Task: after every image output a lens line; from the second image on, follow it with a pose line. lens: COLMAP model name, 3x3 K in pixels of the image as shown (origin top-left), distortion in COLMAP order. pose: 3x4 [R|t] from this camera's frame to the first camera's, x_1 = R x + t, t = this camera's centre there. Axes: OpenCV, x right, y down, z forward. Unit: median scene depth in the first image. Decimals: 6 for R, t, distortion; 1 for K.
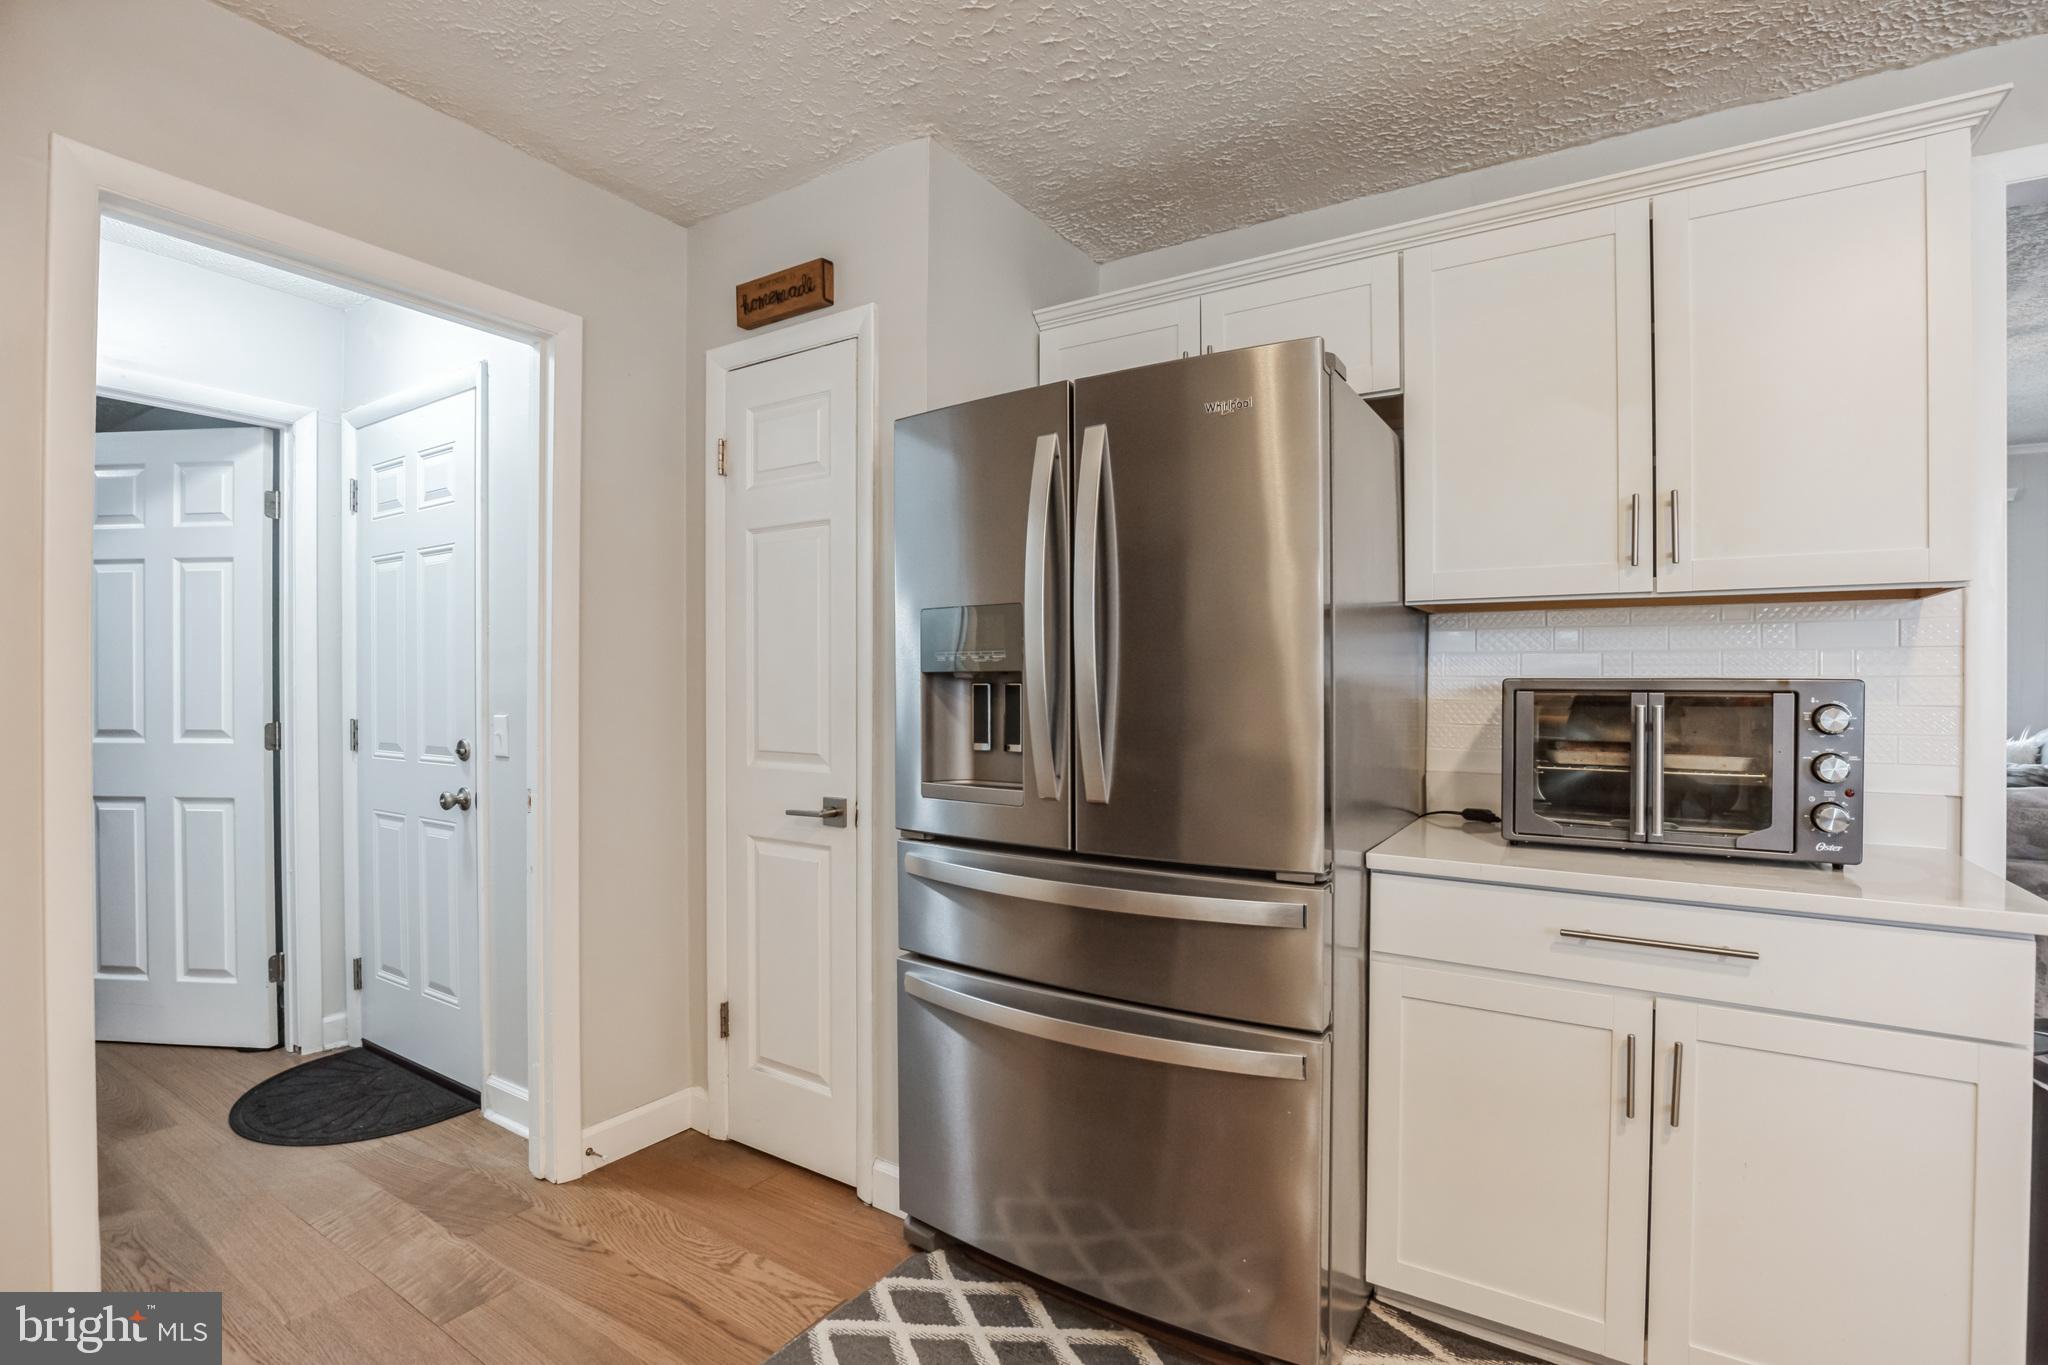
lens RADIAL K [[949.6, 0, 1022.9], [0, 949.6, 691.8], [0, 0, 1]] dist [-0.030409, 0.001021]
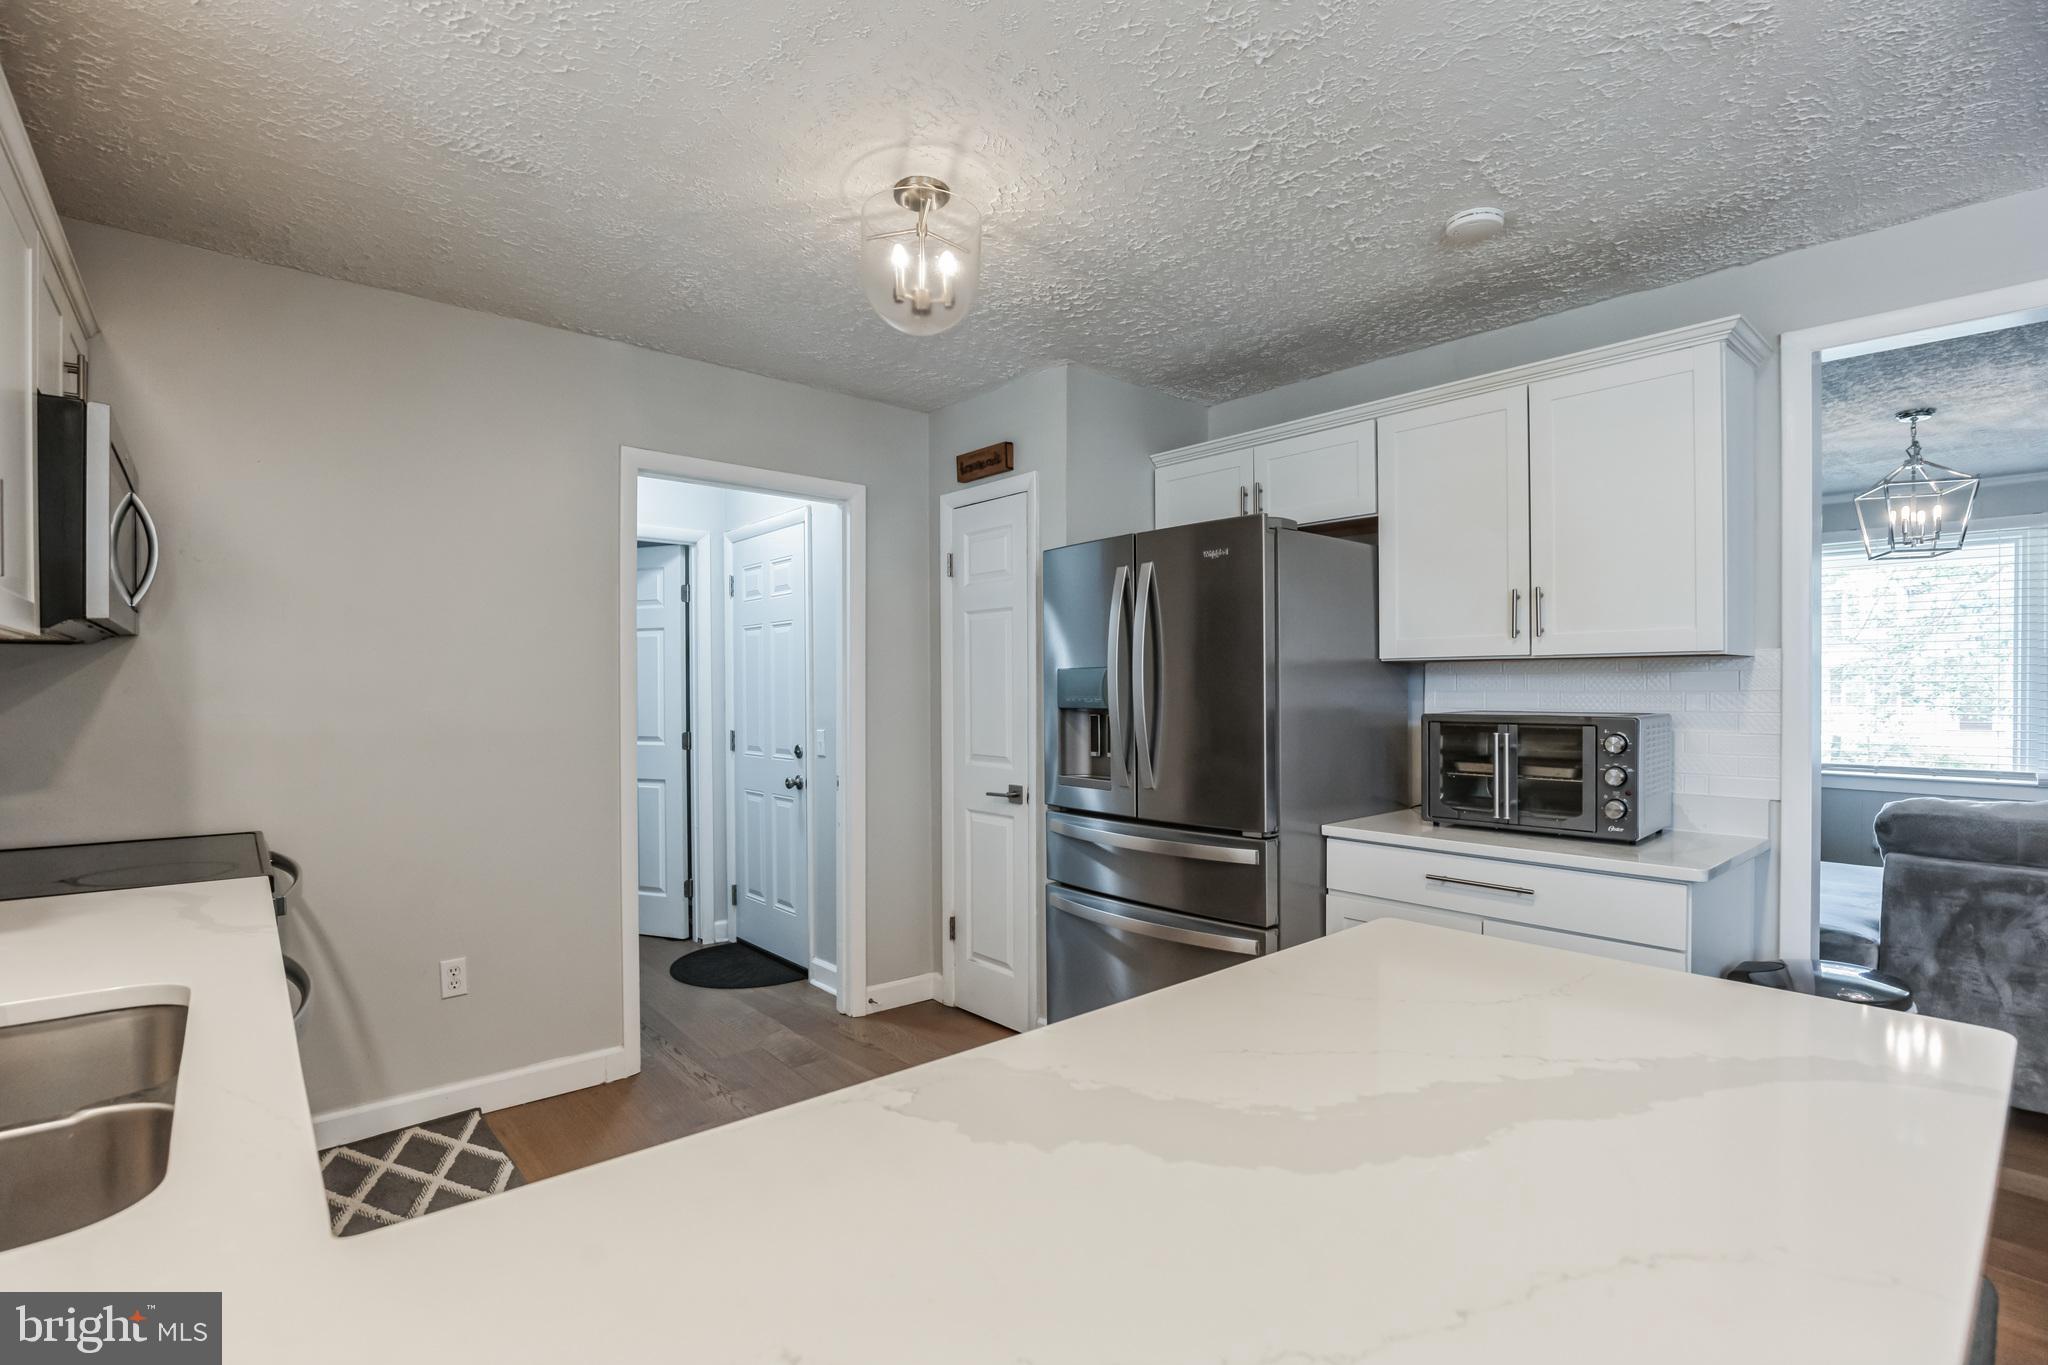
lens RADIAL K [[949.6, 0, 1024.1], [0, 949.6, 689.2], [0, 0, 1]] dist [-0.030409, 0.001021]
pose [[0.960065, -0.005684, -0.279718, 0.251293], [0.004151, 0.999973, -0.006070, -0.036612], [0.279745, 0.004667, 0.960063, -0.496703]]
